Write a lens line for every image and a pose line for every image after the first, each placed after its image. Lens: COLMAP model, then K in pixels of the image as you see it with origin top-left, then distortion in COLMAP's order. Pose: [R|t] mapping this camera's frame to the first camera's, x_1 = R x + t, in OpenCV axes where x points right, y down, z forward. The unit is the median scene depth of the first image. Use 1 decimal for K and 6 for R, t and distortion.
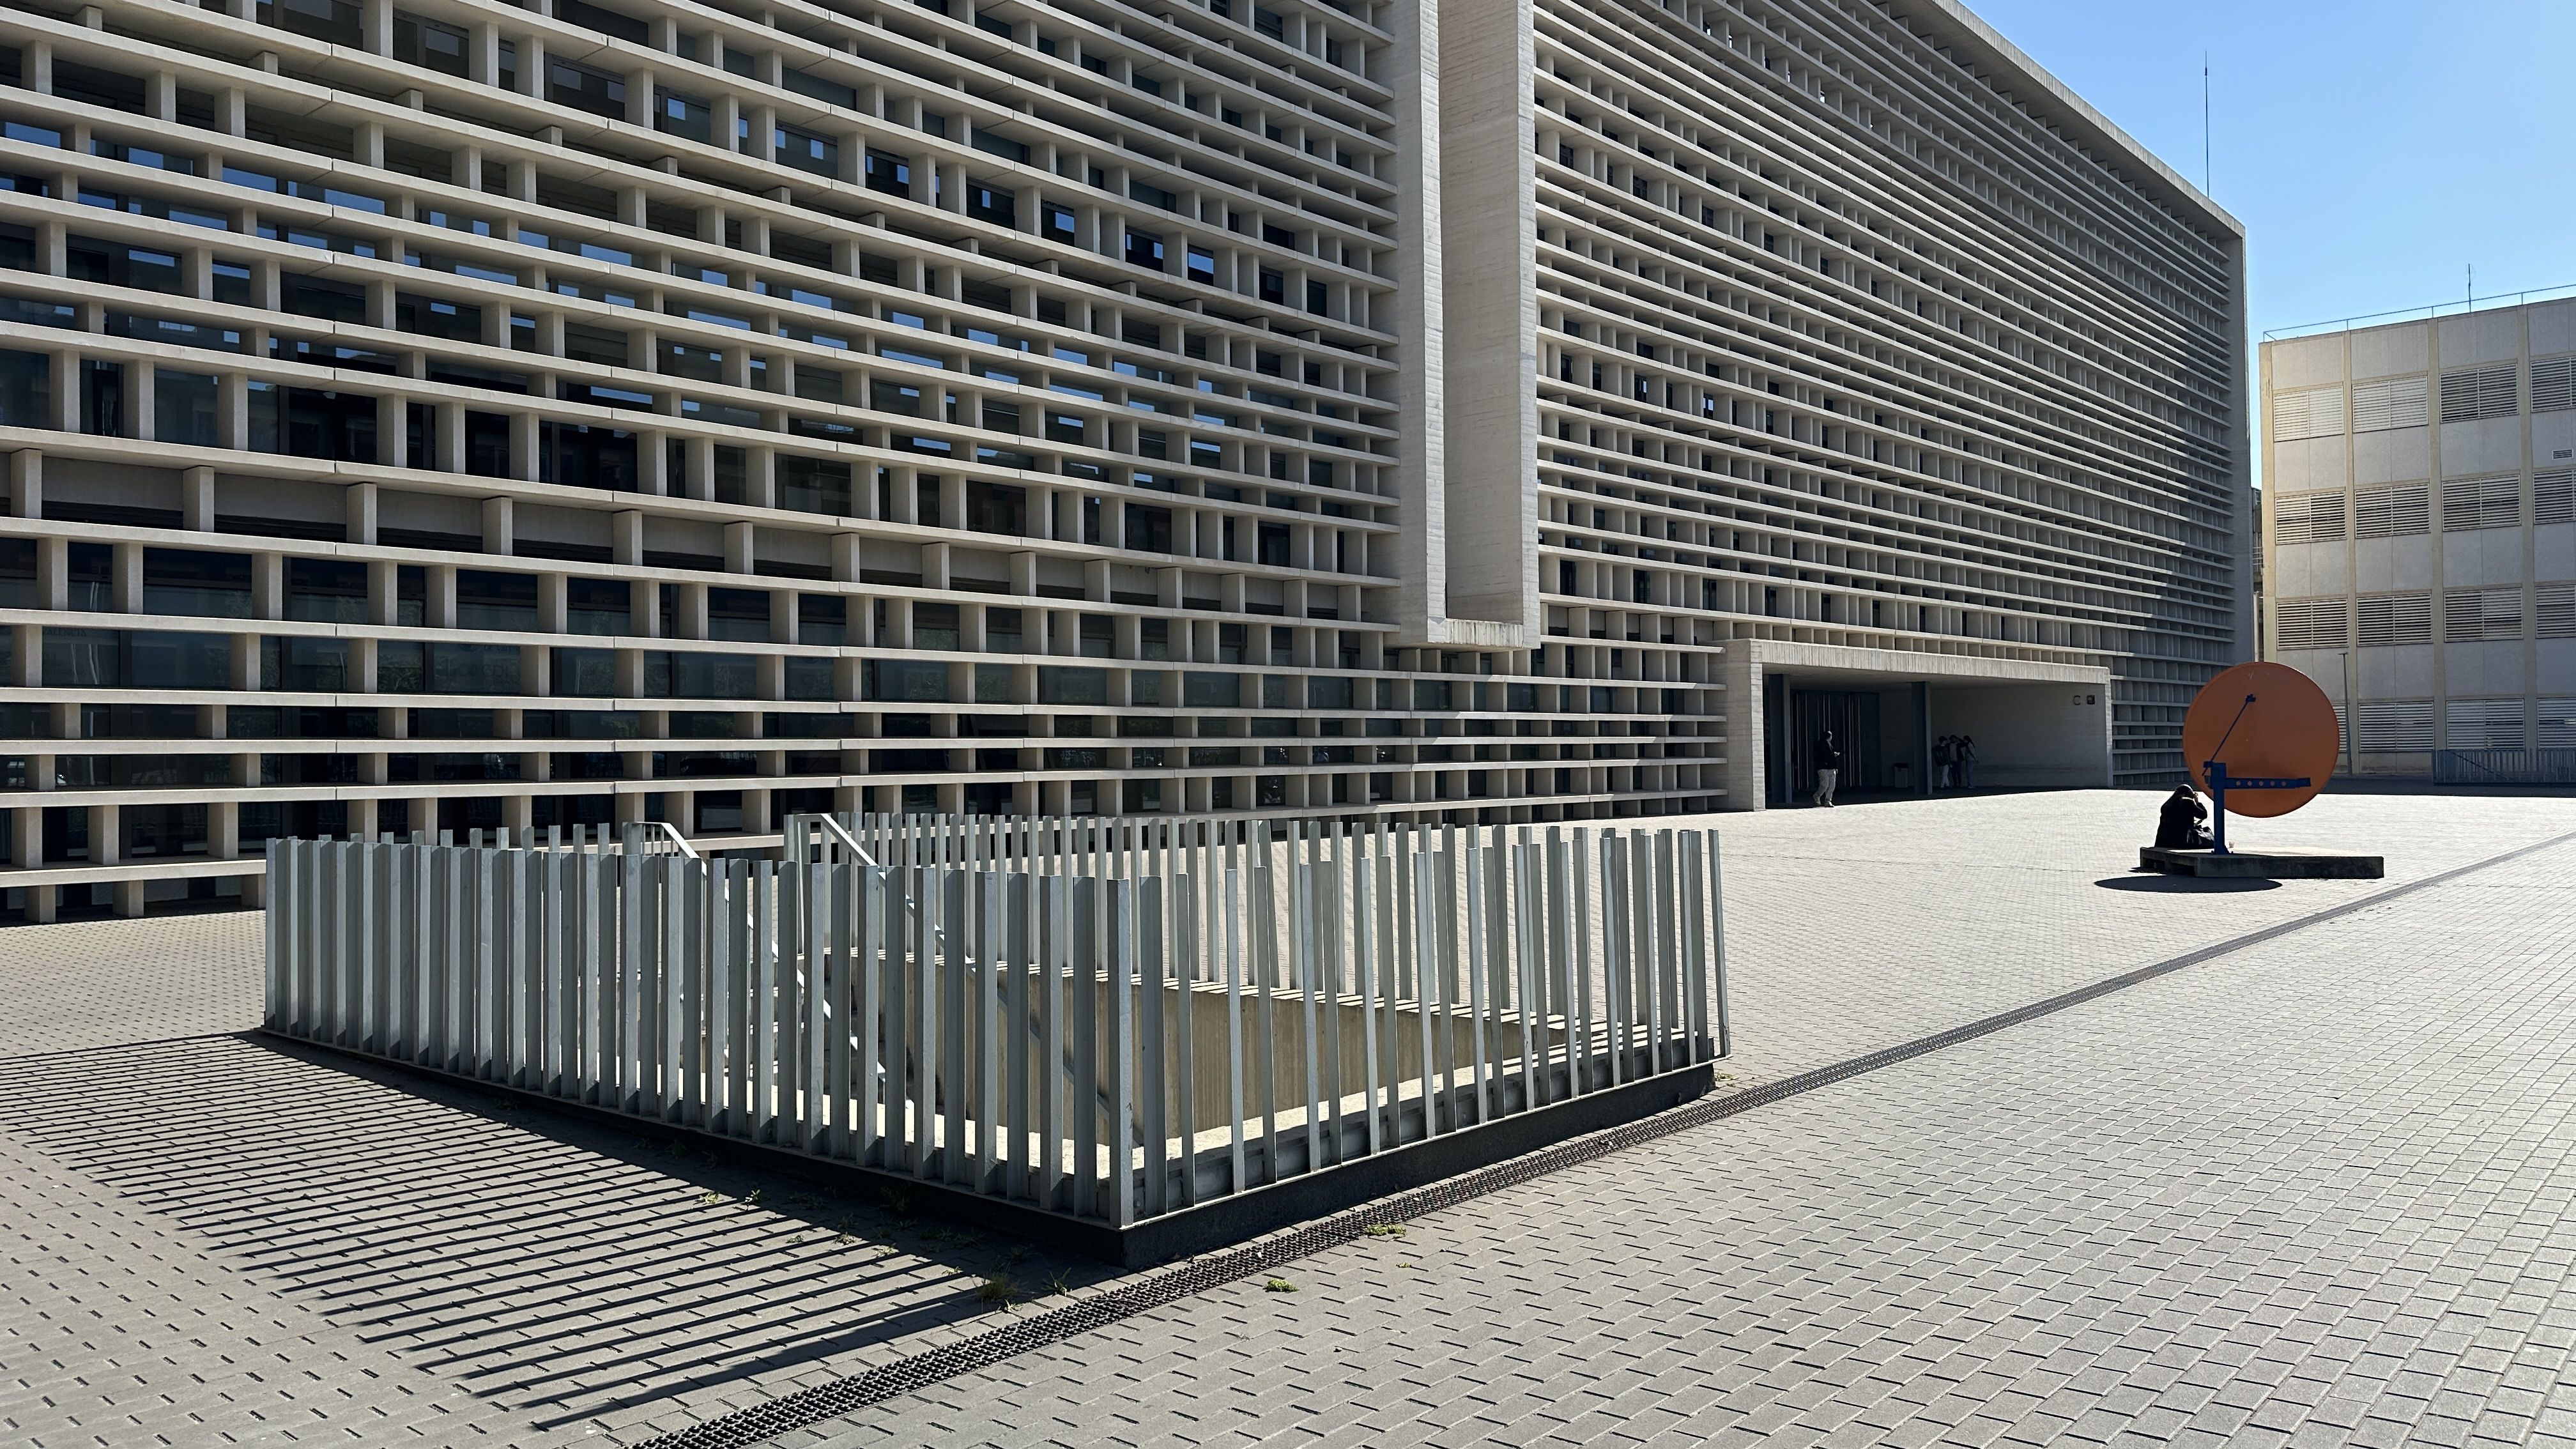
lens RADIAL K [[1844.1, 0, 1308.0], [0, 1844.1, 720.0], [0, 0, 1]] dist [0.056518, -0.066291]
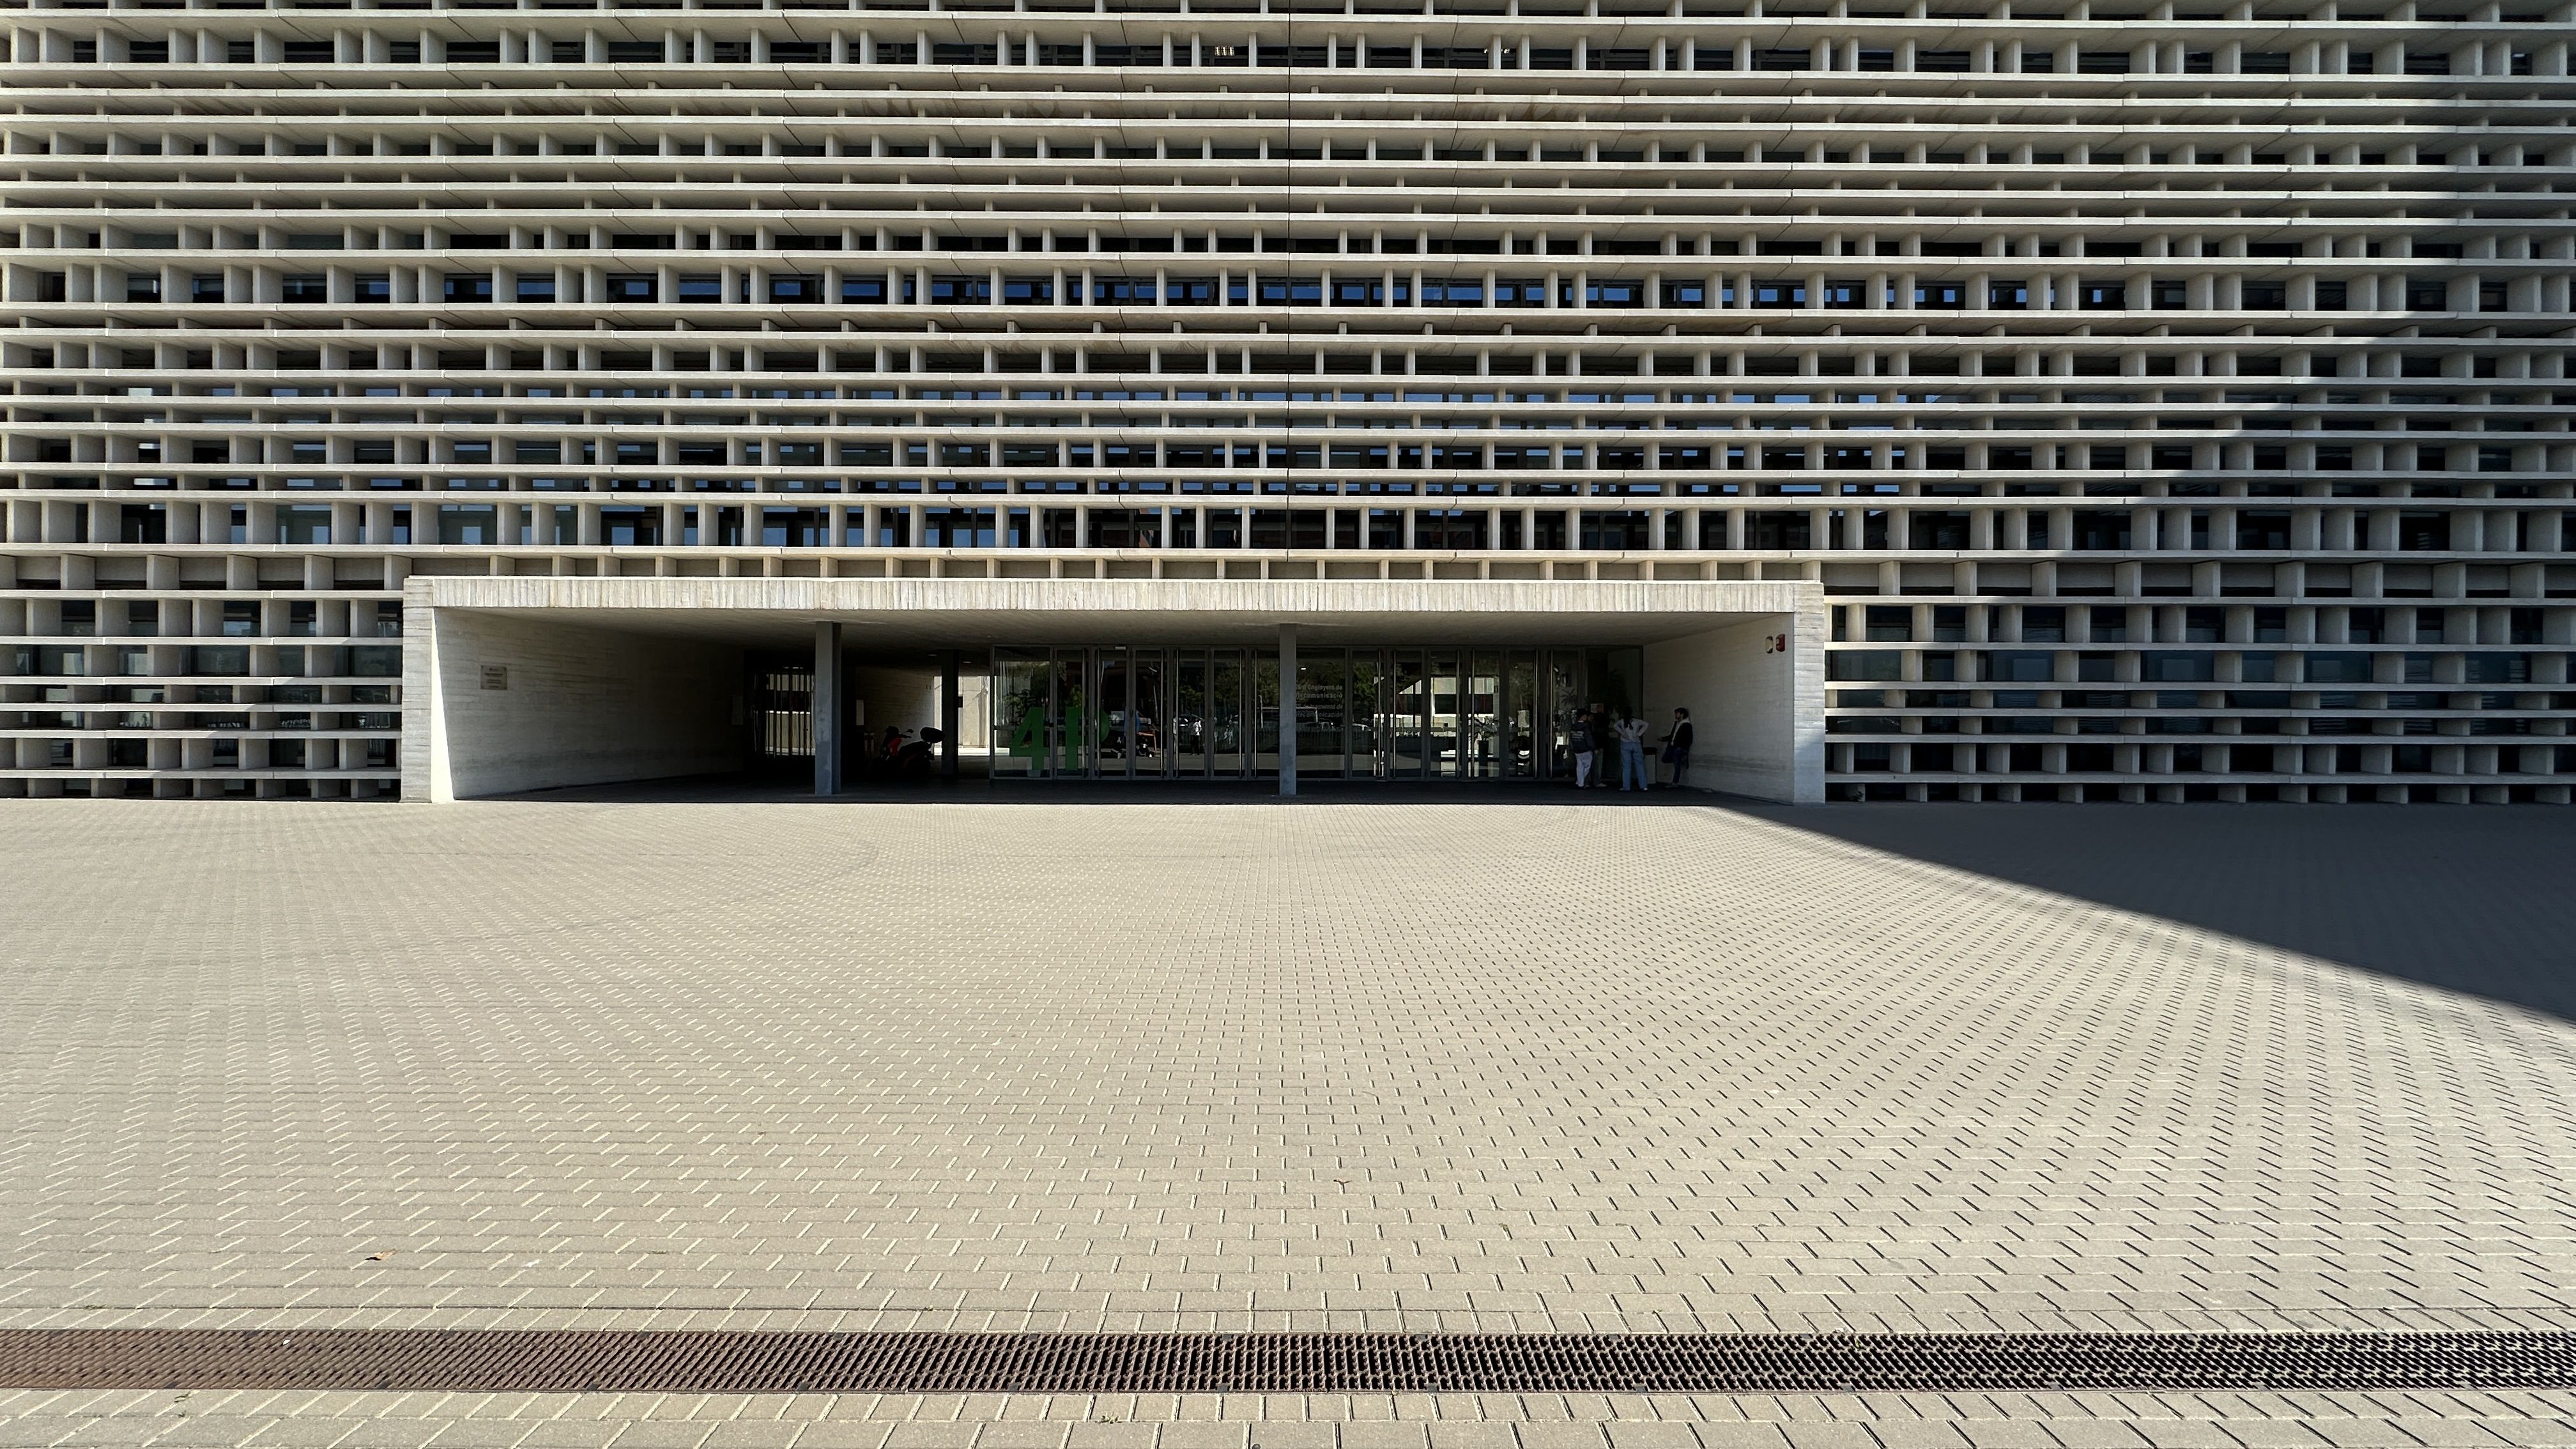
lens RADIAL K [[1113.8, 0, 1338.4], [0, 1113.8, 719.6], [0, 0, 1]] dist [0.004669, -0.001017]
pose [[0.653988, 0.008817, -0.756454, 0.411771], [0.005801, 0.999844, 0.016670, 0.006085], [0.756483, -0.015290, 0.653835, 0.478858]]
